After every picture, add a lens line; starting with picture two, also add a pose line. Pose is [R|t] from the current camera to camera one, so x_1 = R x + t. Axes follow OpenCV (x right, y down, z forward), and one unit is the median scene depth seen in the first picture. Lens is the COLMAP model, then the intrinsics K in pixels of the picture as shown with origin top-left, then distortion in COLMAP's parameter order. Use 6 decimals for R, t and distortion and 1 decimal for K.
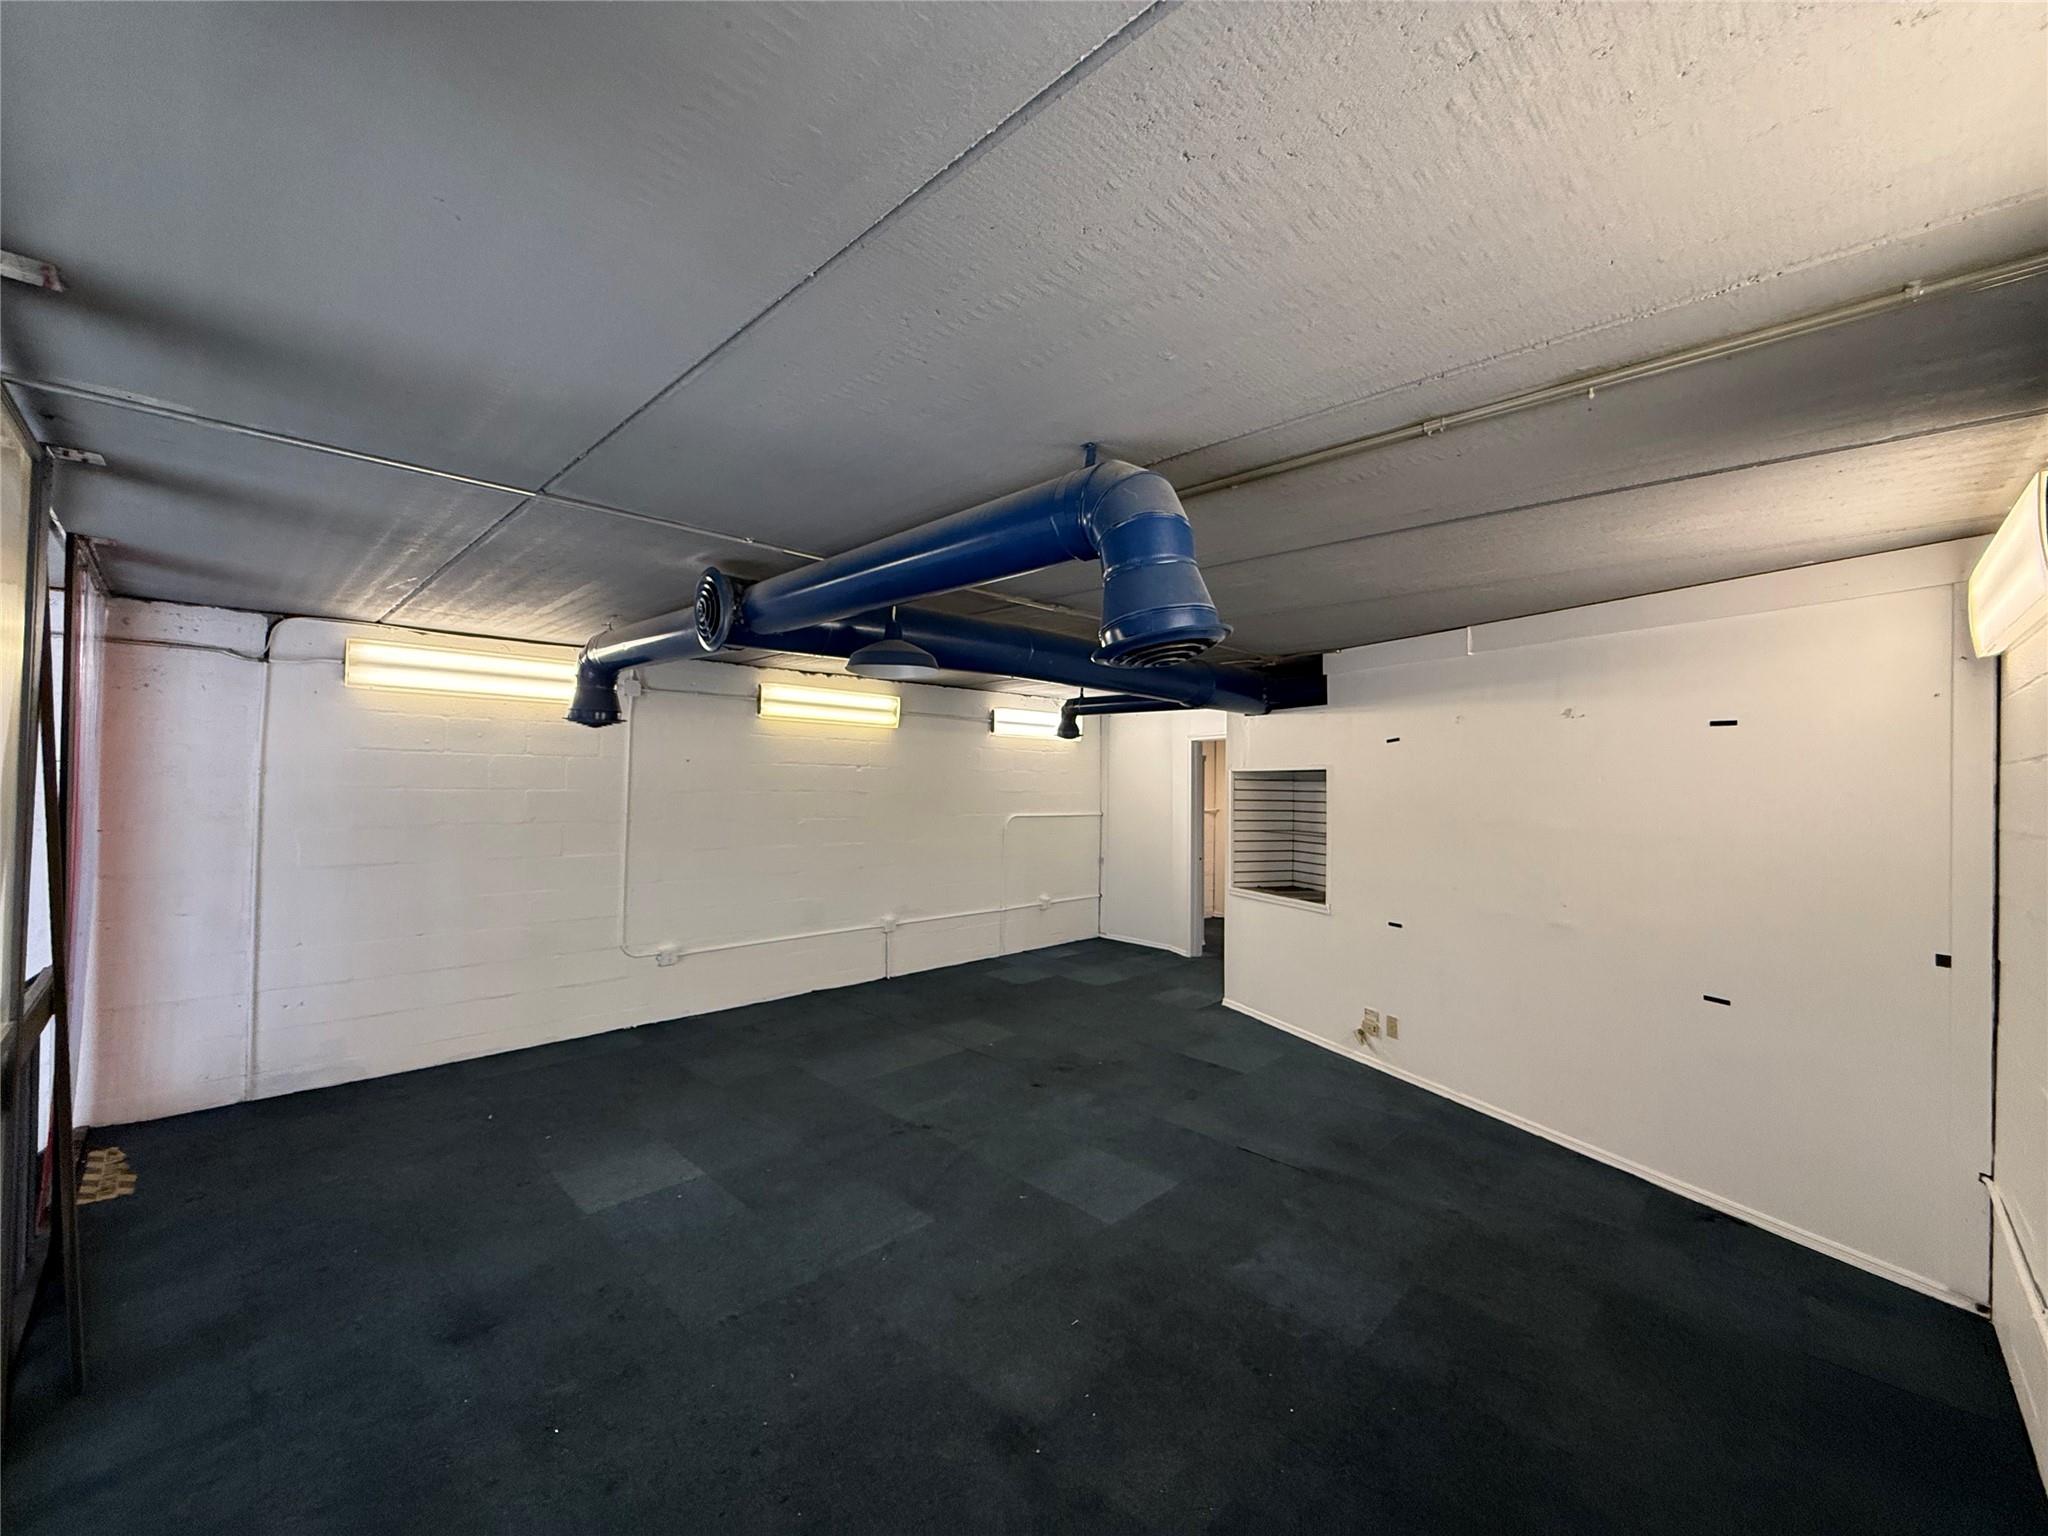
lens RADIAL K [[825.6, 0, 1022.7], [0, 825.6, 770.5], [0, 0, 1]] dist [0.001939, 0.000613]
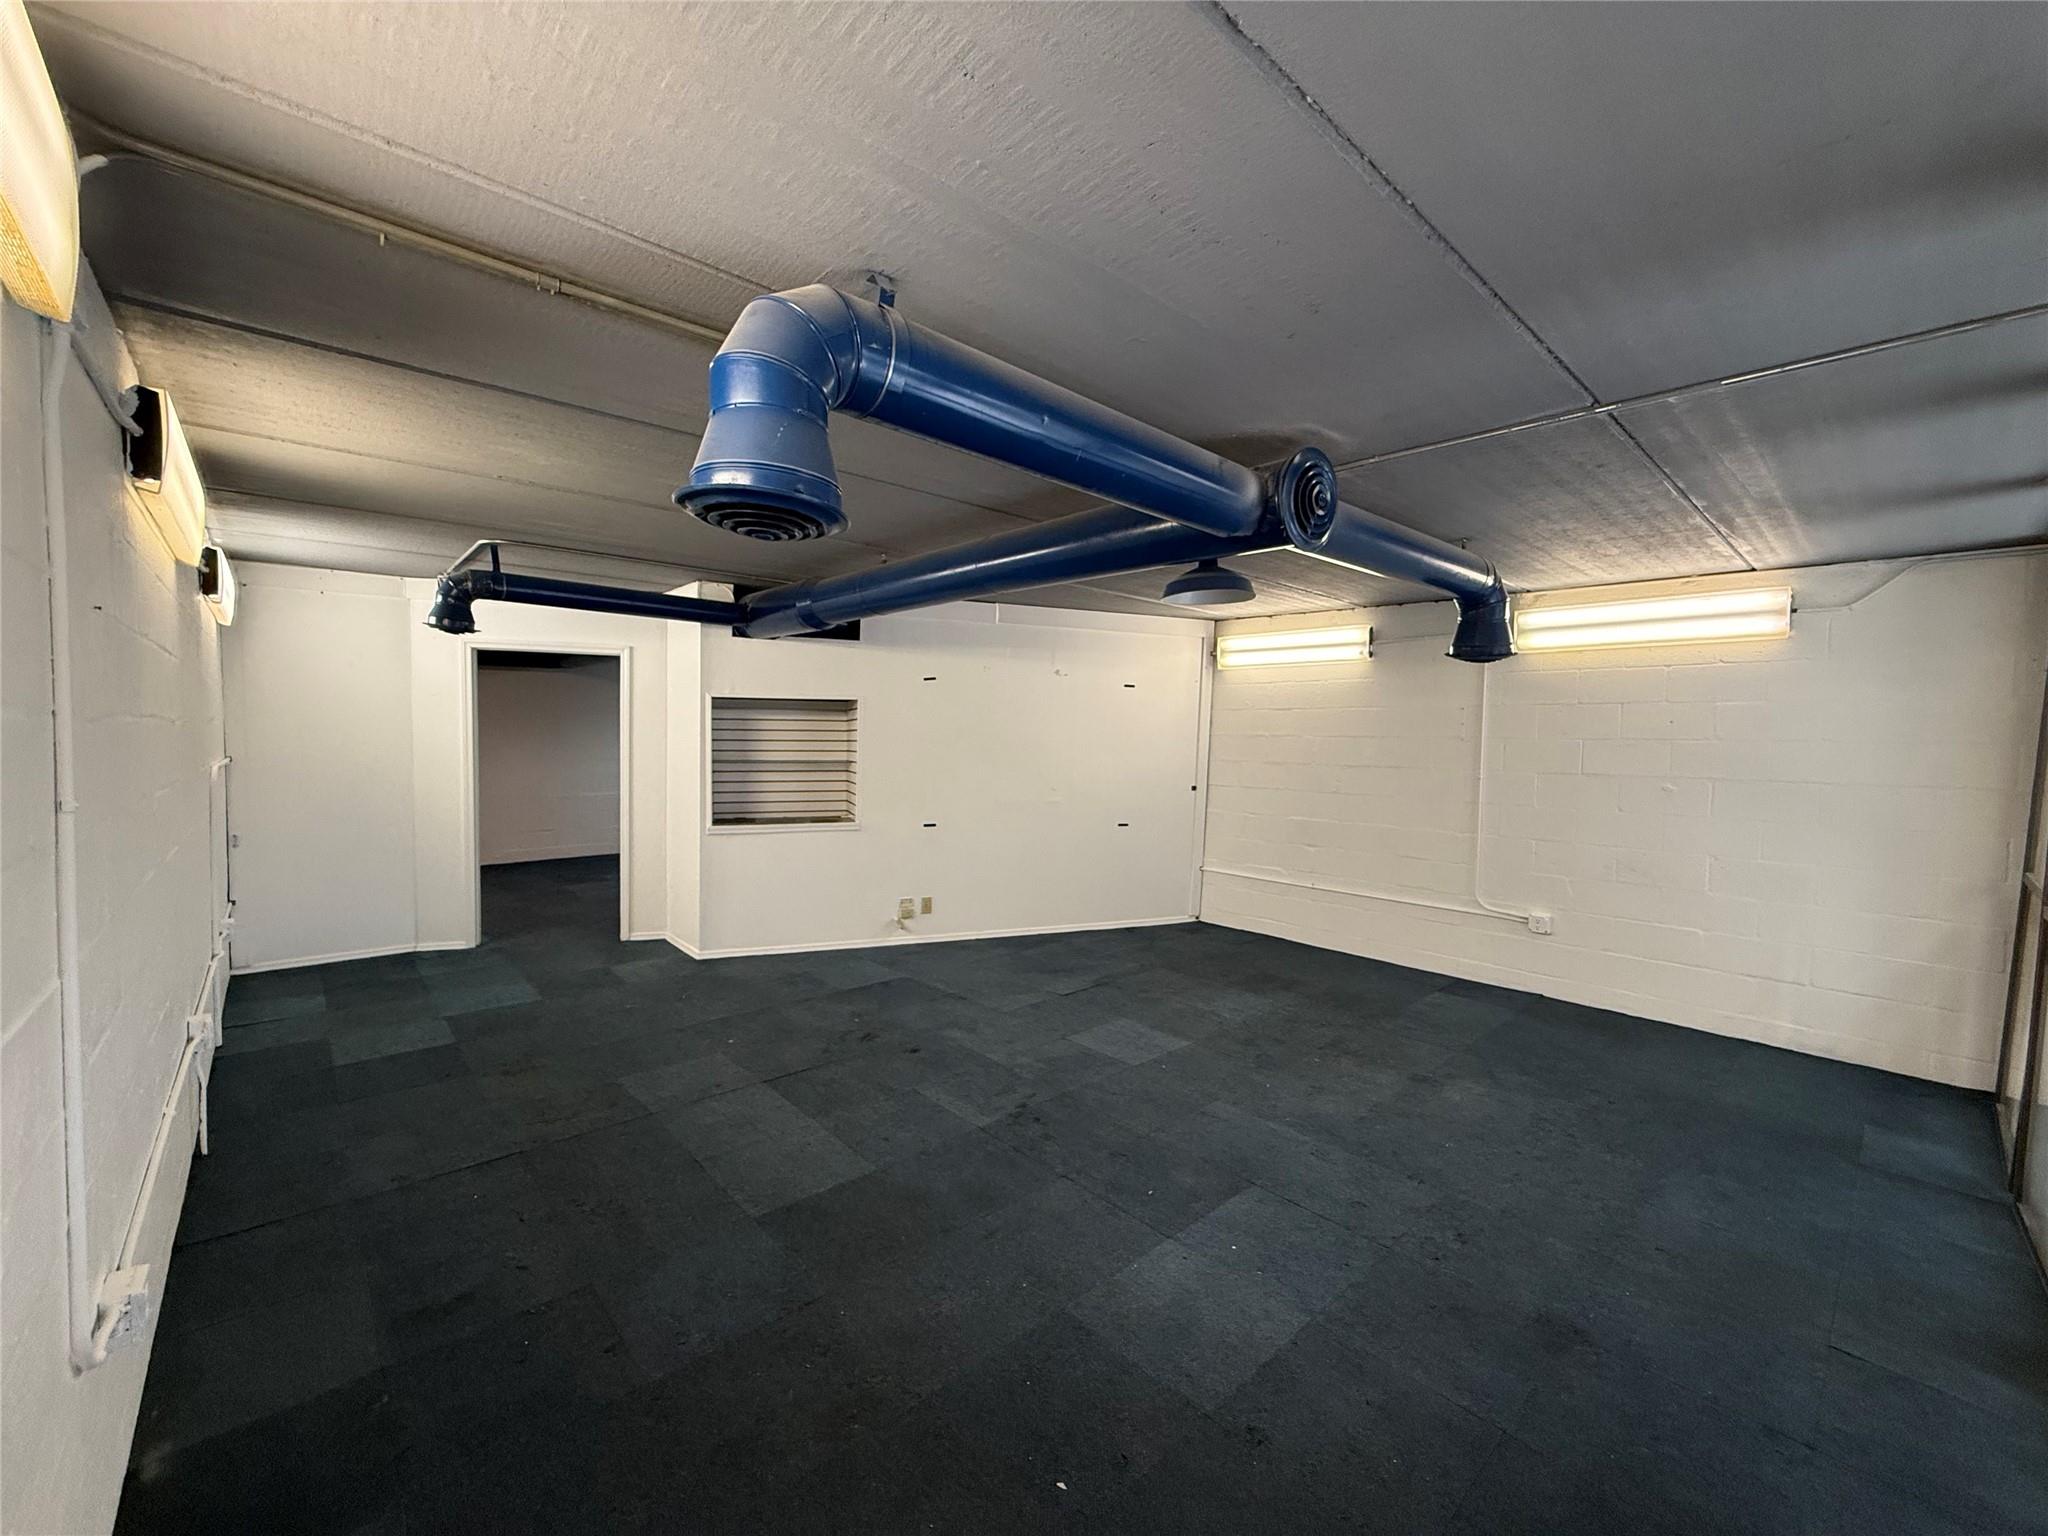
lens RADIAL K [[825.6, 0, 1022.7], [0, 825.6, 772.8], [0, 0, 1]] dist [0.001939, 0.000613]
pose [[0.045973, -0.066138, 0.996751, -0.880547], [-0.028690, 0.997307, 0.067498, 0.018397], [-0.998531, -0.031700, 0.043952, 0.885829]]
